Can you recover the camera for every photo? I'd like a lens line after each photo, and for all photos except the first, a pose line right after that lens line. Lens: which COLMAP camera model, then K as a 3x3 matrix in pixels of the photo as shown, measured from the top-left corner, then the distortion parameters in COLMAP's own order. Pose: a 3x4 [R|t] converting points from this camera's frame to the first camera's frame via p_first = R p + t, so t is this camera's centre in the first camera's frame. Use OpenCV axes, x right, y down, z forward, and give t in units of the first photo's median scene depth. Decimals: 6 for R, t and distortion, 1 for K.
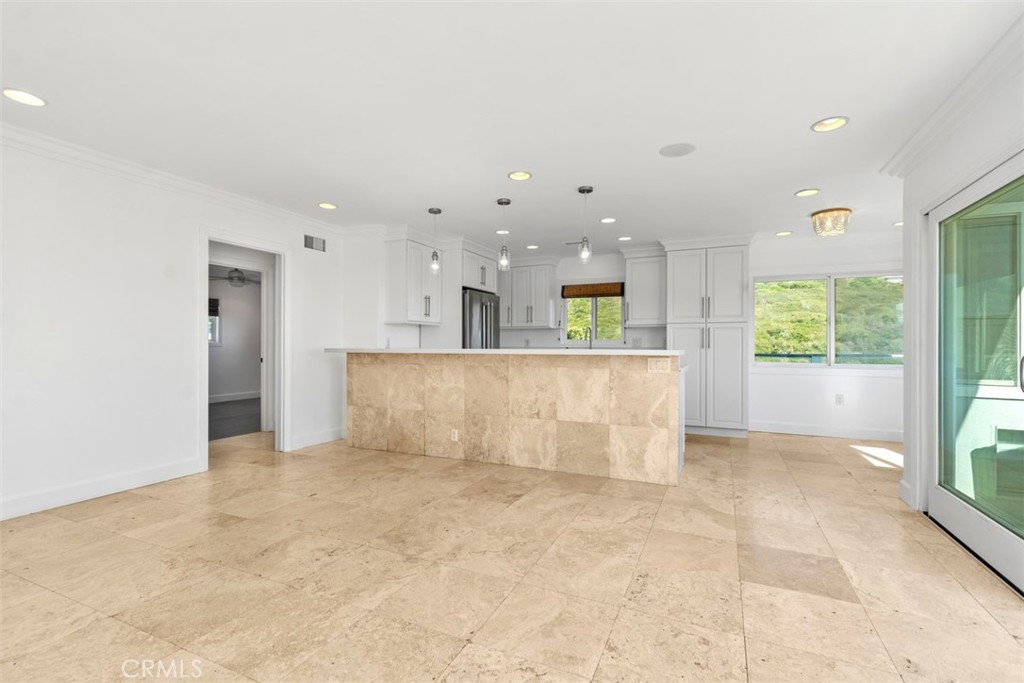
lens RADIAL K [[462.2, 0, 511.9], [0, 462.2, 344.7], [0, 0, 1]] dist [0.004104, -0.000133]
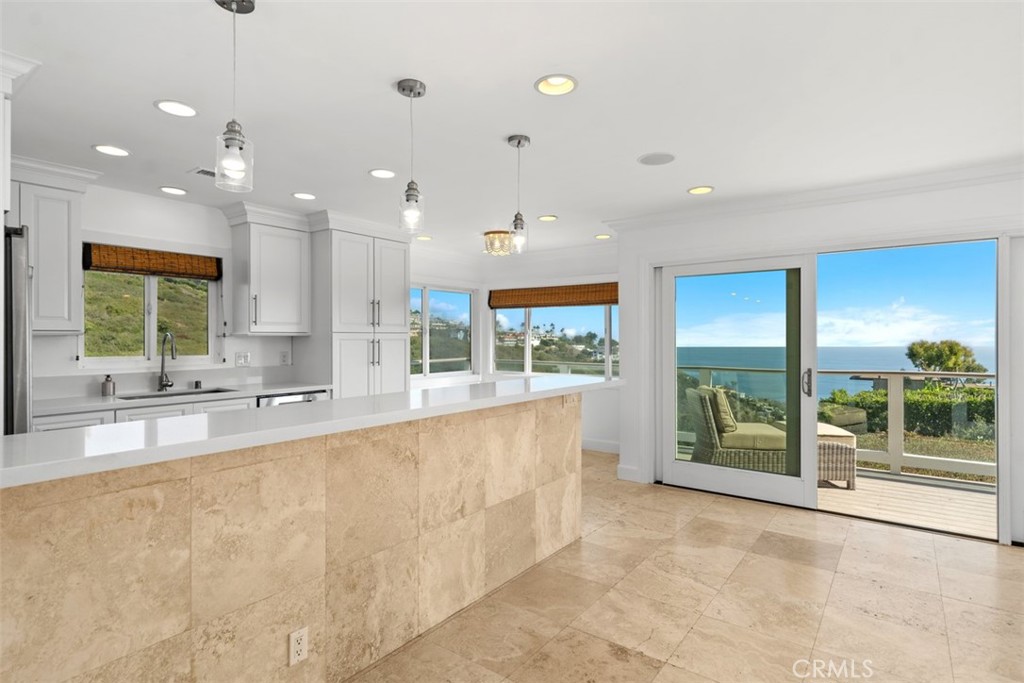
lens RADIAL K [[523.3, 0, 510.9], [0, 523.3, 337.6], [0, 0, 1]] dist [-0.000718, 0.000926]
pose [[0.218502, -0.001988, 0.975834, -0.535145], [0.002853, 0.999995, 0.001399, -0.054702], [-0.975832, 0.002478, 0.218507, 0.802845]]
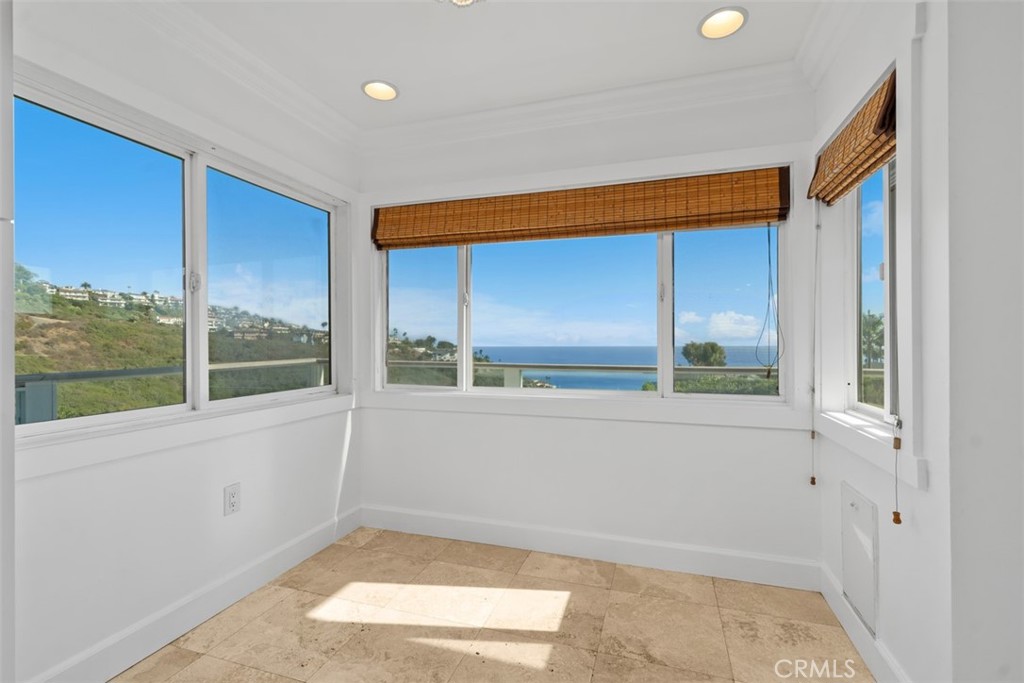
lens RADIAL K [[460.5, 0, 512.0], [0, 460.5, 341.5], [0, 0, 1]] dist [0.005139, -0.000202]
pose [[-0.107626, -0.002750, 0.994188, 0.444039], [0.003931, 0.999987, 0.003191, -0.009849], [-0.994184, 0.004252, -0.107614, 1.124306]]
